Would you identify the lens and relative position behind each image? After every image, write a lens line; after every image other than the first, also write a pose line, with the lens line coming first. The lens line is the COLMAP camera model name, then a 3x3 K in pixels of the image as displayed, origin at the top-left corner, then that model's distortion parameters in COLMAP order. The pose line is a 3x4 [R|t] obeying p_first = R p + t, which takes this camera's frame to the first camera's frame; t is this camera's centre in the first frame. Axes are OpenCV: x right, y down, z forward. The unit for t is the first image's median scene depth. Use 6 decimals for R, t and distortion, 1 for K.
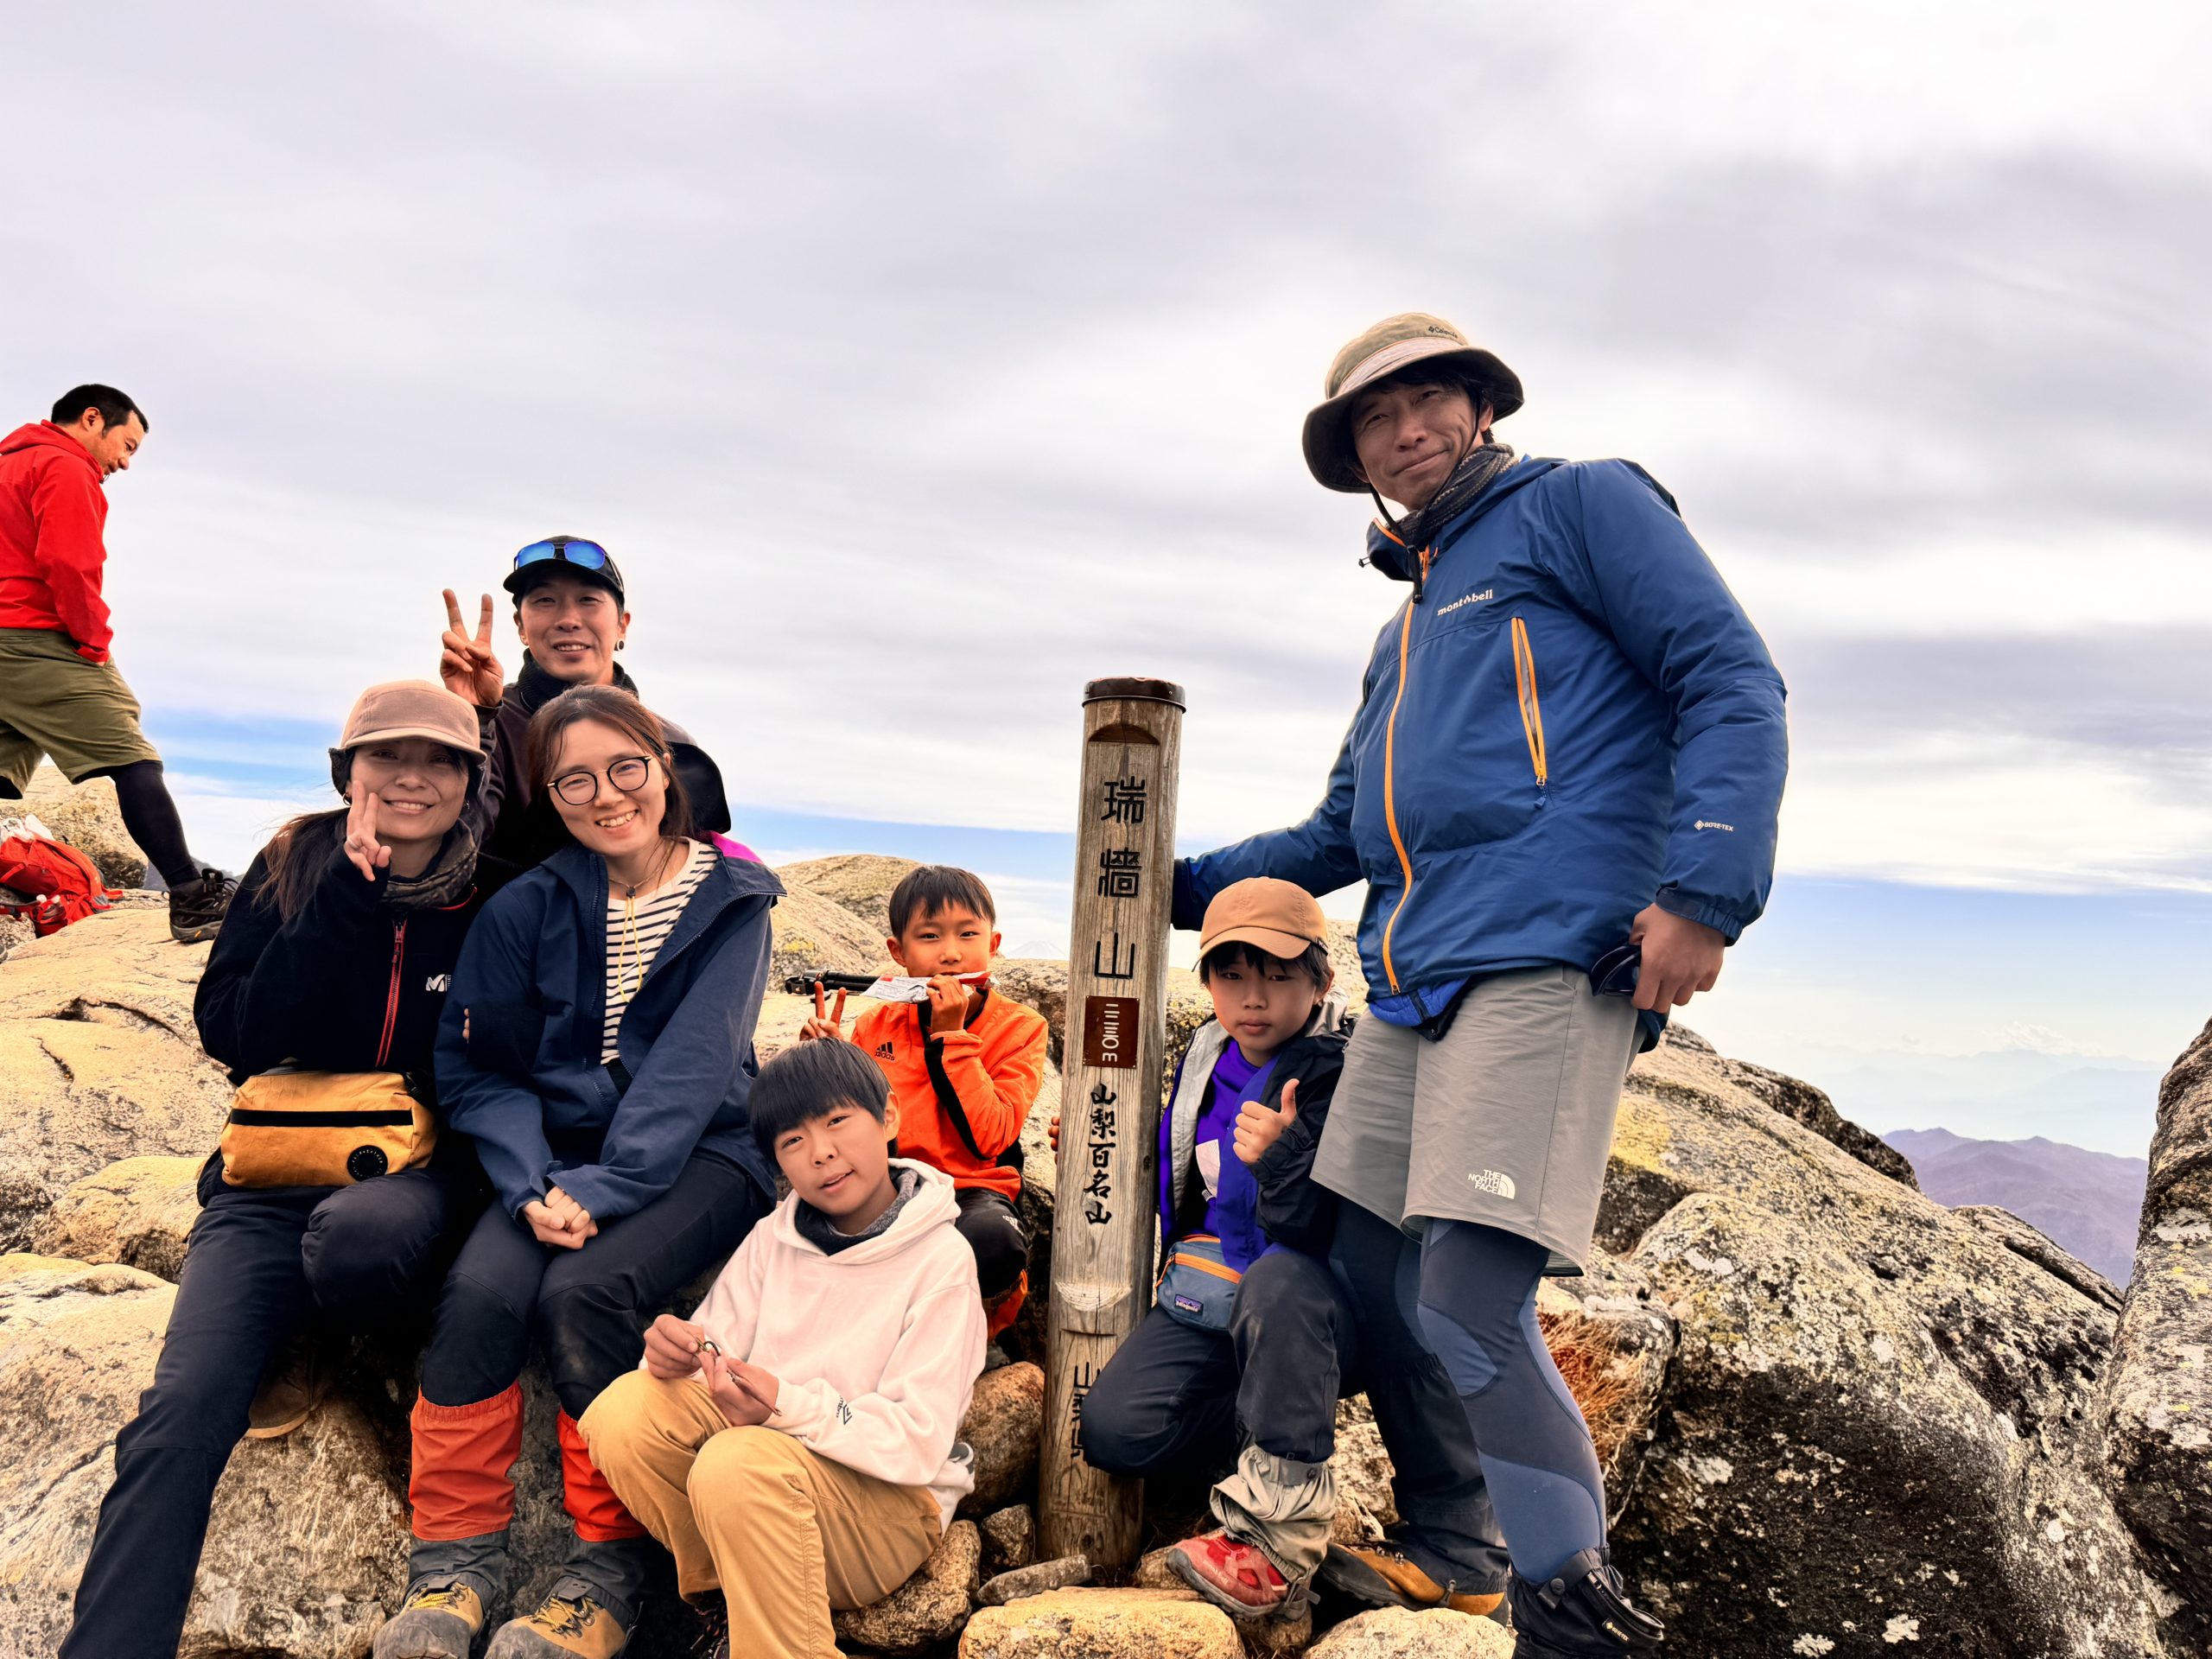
lens RADIAL K [[1574.8, 0, 1106.0], [0, 1574.8, 829.5], [0, 0, 1]] dist [0.000174, -0.003614]
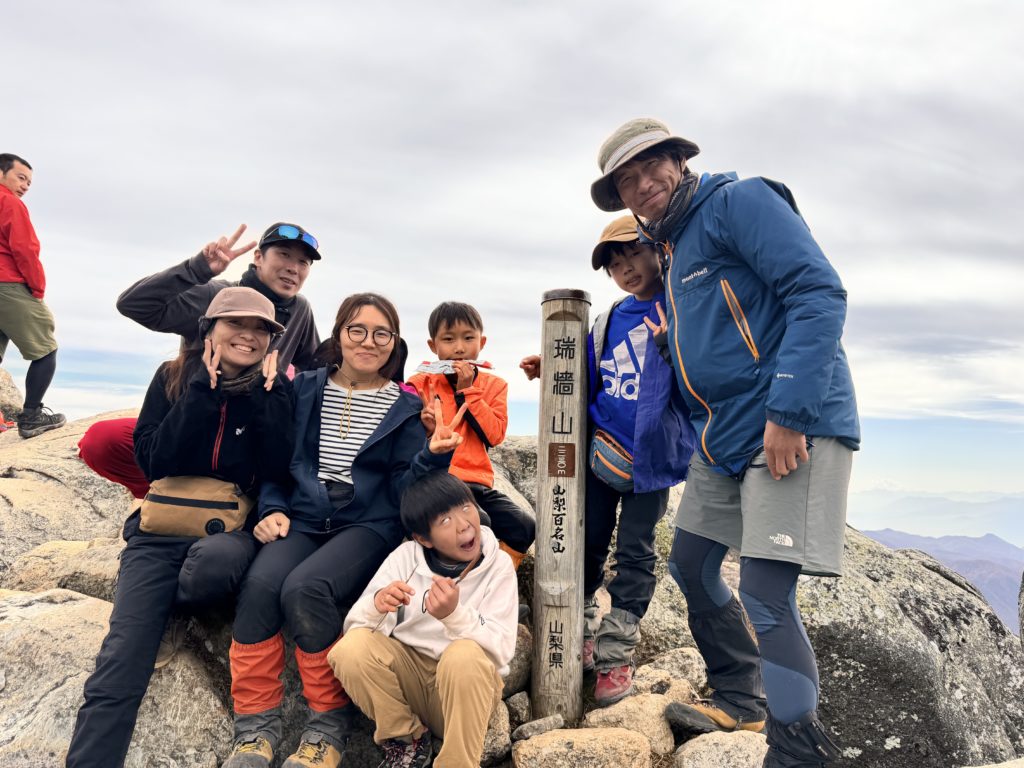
lens RADIAL K [[729.0, 0, 512.0], [0, 729.0, 384.0], [0, 0, 1]] dist [0.000174, -0.003614]
pose [[0.997909, -0.013727, 0.063163, -0.075771], [0.014815, 0.999749, -0.016785, 0.027803], [-0.062916, 0.017685, 0.997862, 0.030682]]
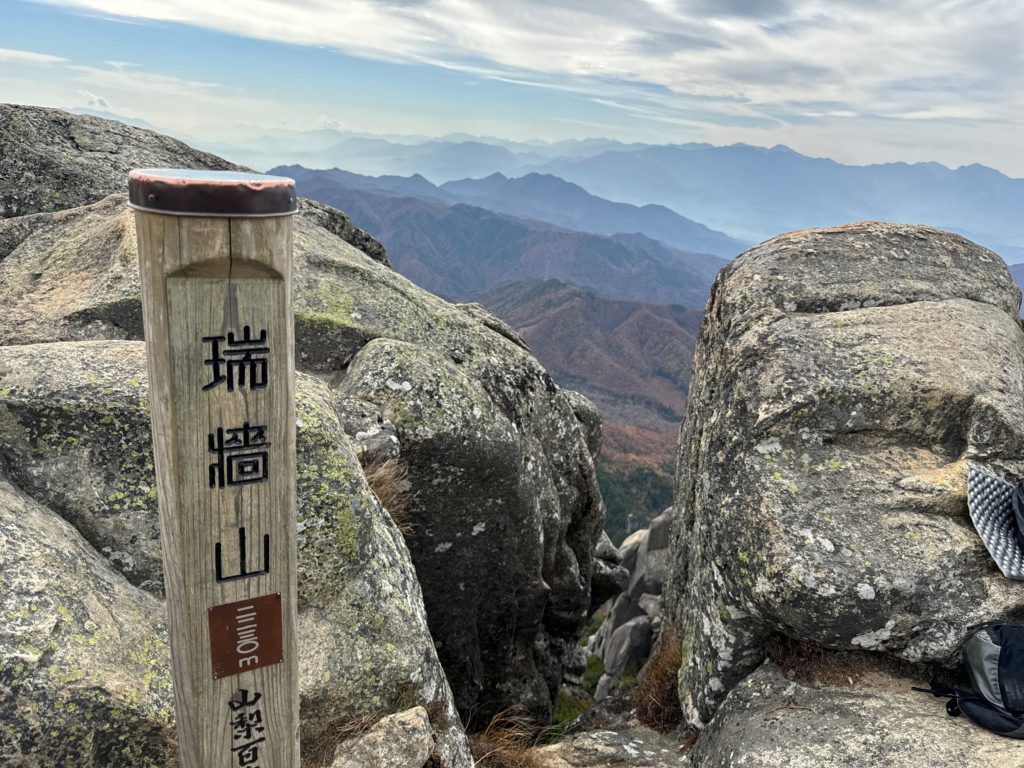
lens RADIAL K [[713.9, 0, 512.0], [0, 713.9, 384.0], [0, 0, 1]] dist [0.136957, -0.239305]
pose [[0.723743, -0.216810, 0.655125, -0.072774], [-0.112127, 0.899797, 0.421654, -0.102024], [-0.680899, -0.378627, 0.626912, 0.451148]]
